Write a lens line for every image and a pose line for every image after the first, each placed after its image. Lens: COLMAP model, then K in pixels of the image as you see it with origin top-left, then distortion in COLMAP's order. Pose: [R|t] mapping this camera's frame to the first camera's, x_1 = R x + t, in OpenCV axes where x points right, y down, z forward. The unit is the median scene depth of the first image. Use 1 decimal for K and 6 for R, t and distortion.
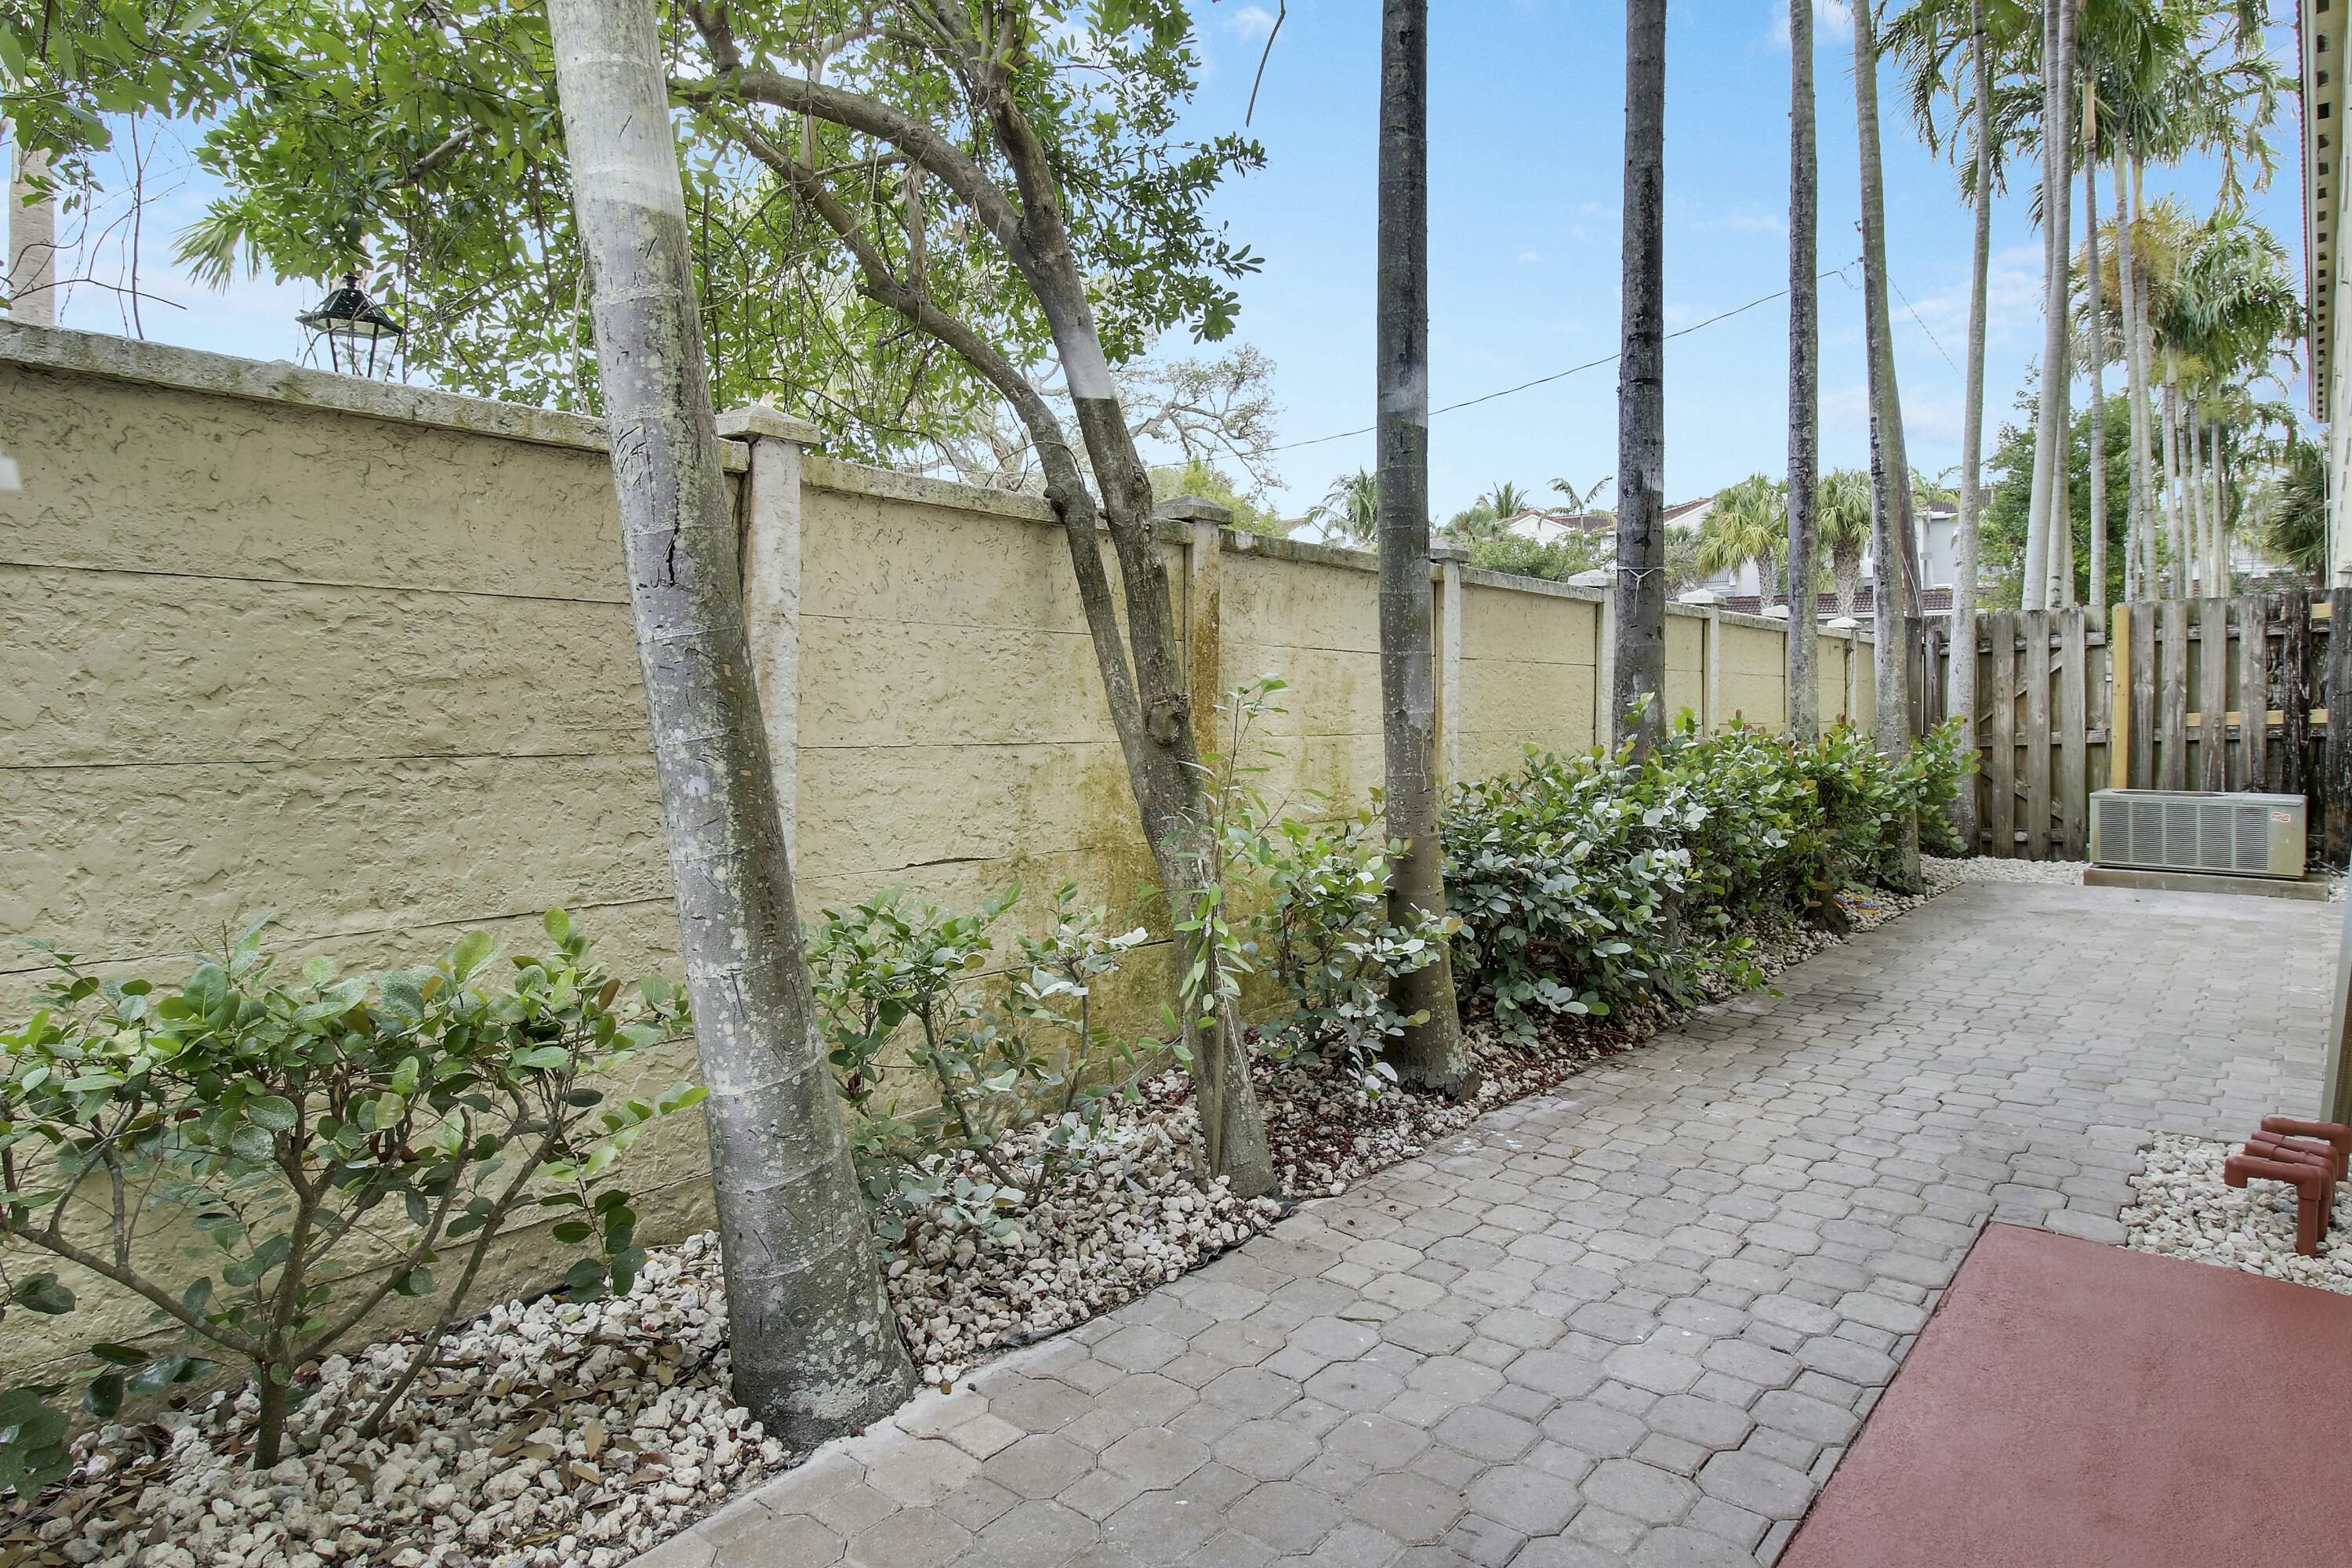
lens RADIAL K [[1324.9, 0, 1220.7], [0, 1324.9, 687.2], [0, 0, 1]] dist [0.001157, -0.005737]
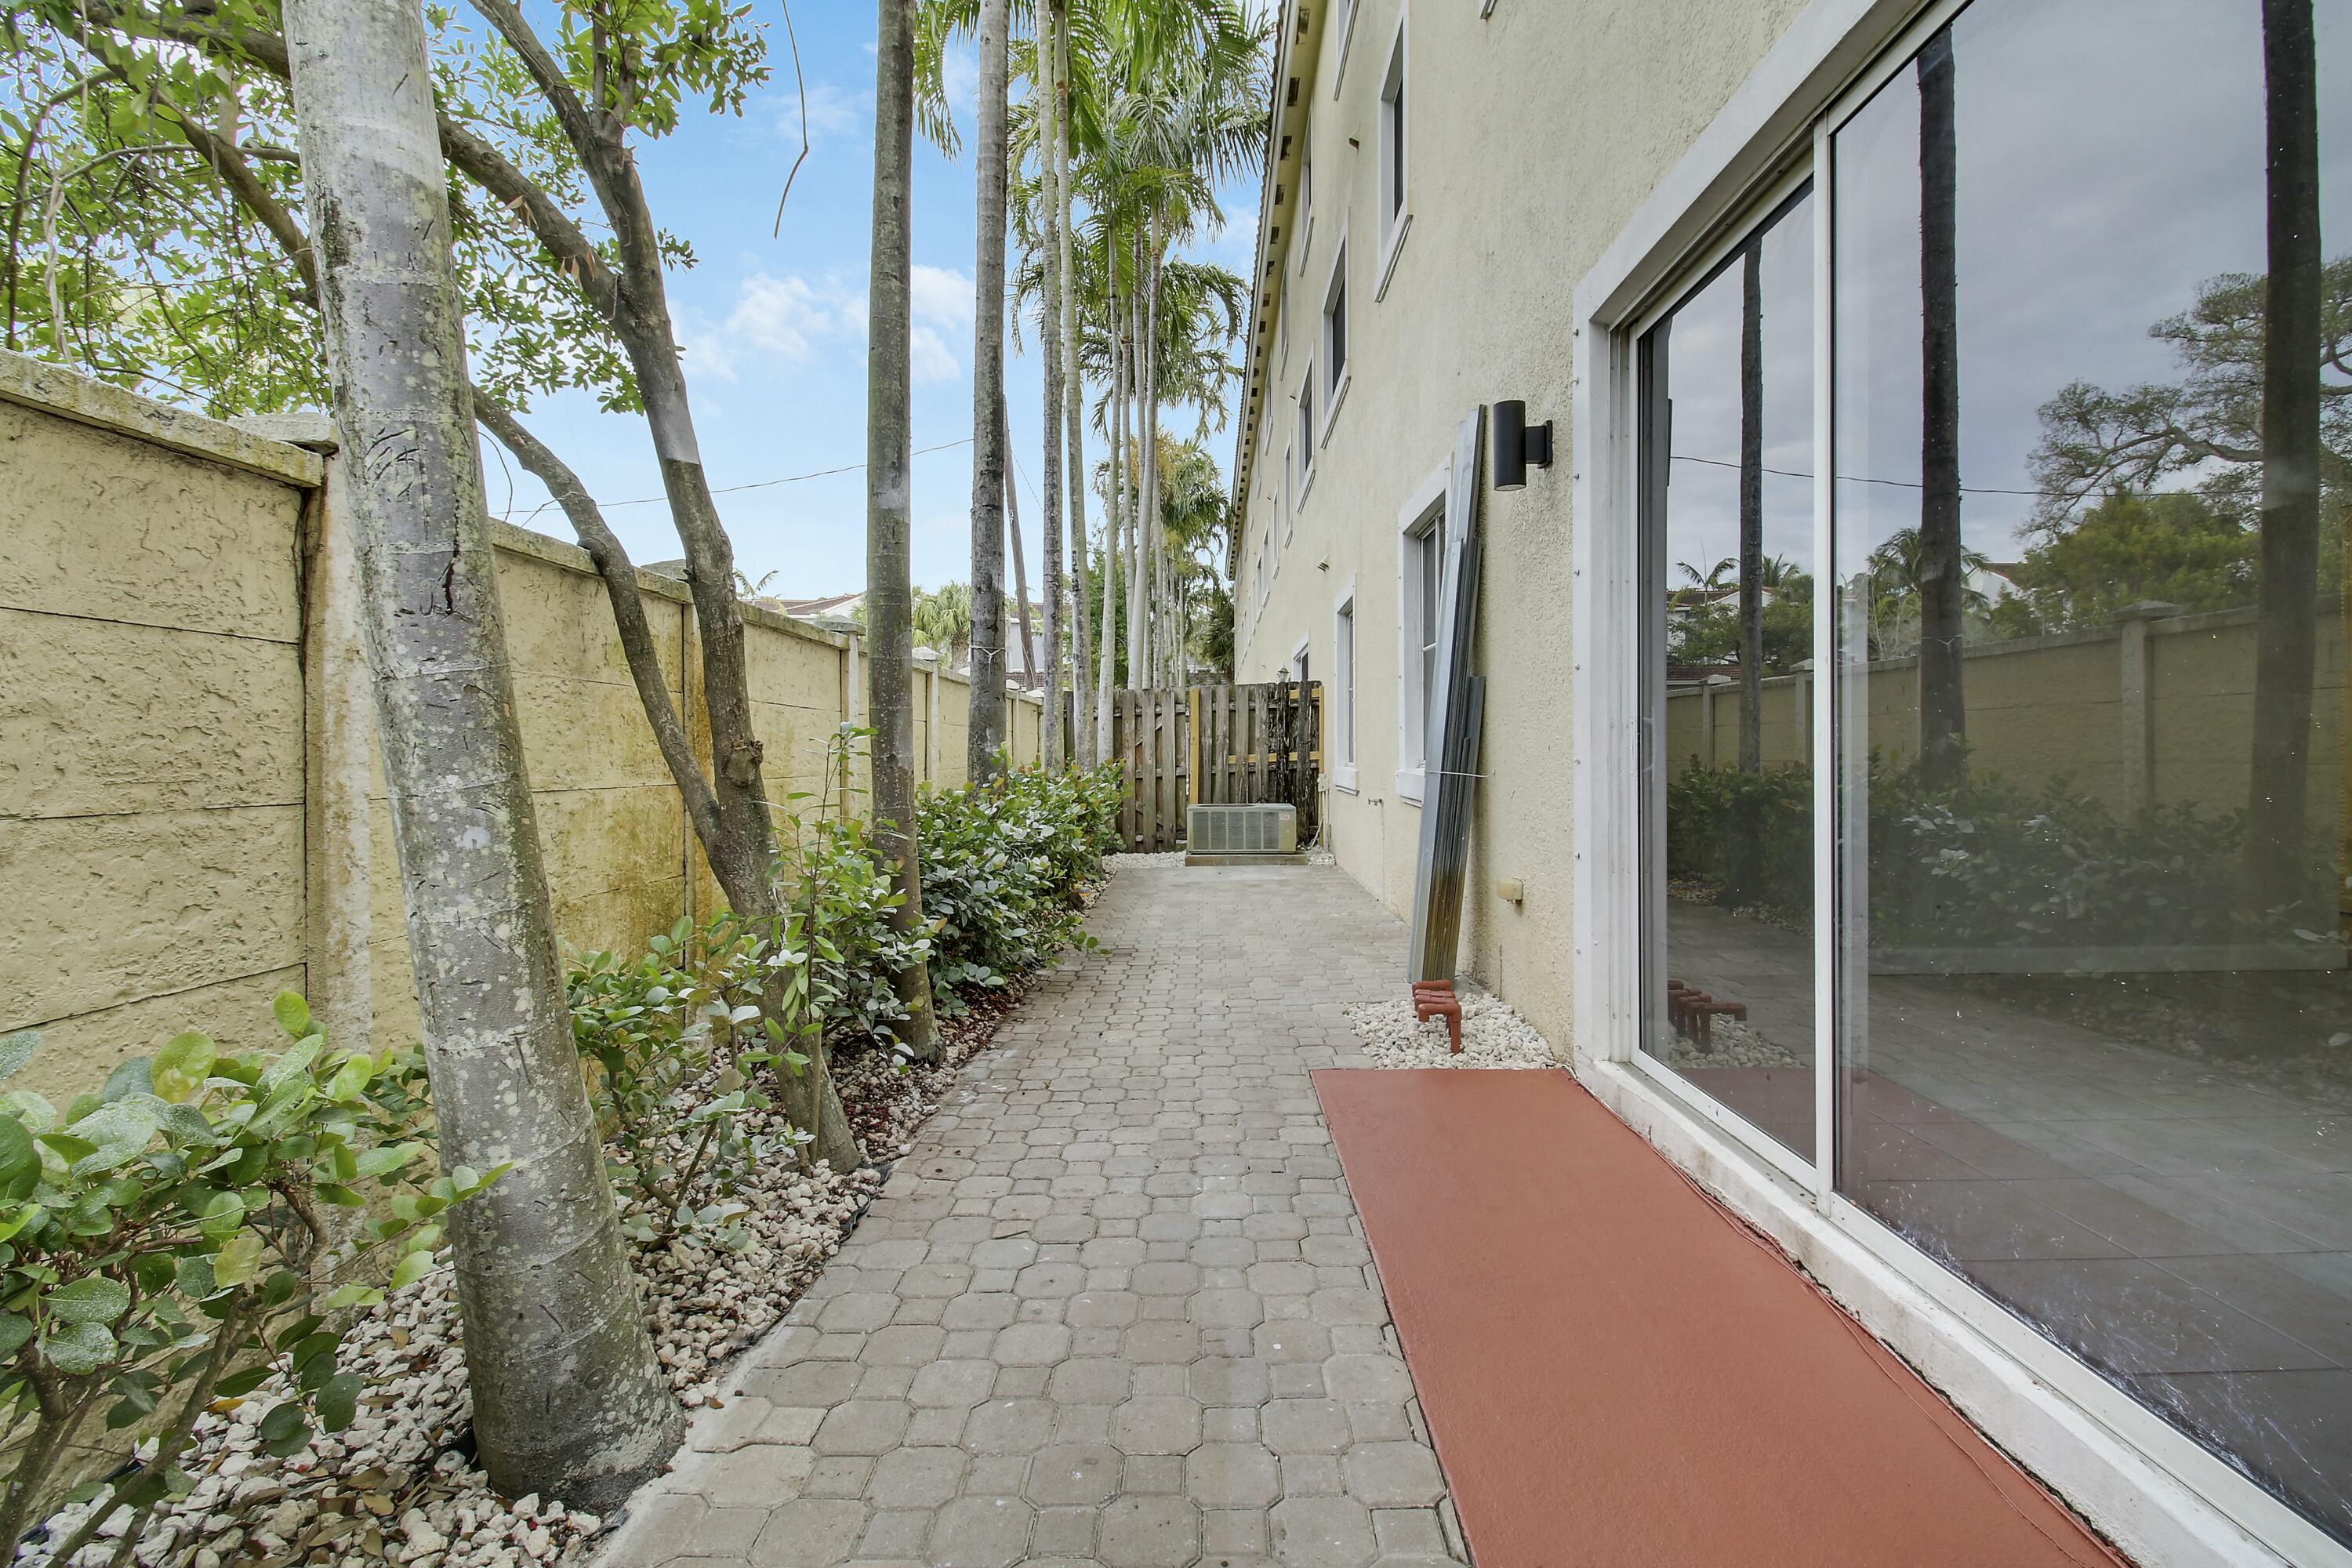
lens RADIAL K [[1042.7, 0, 1194.8], [0, 1042.7, 749.9], [0, 0, 1]] dist [-0.008100, -0.006687]
pose [[0.790429, -0.005077, 0.612532, -0.314294], [-0.000520, 0.999960, 0.008959, 0.005797], [-0.612553, -0.007400, 0.790395, 0.099512]]
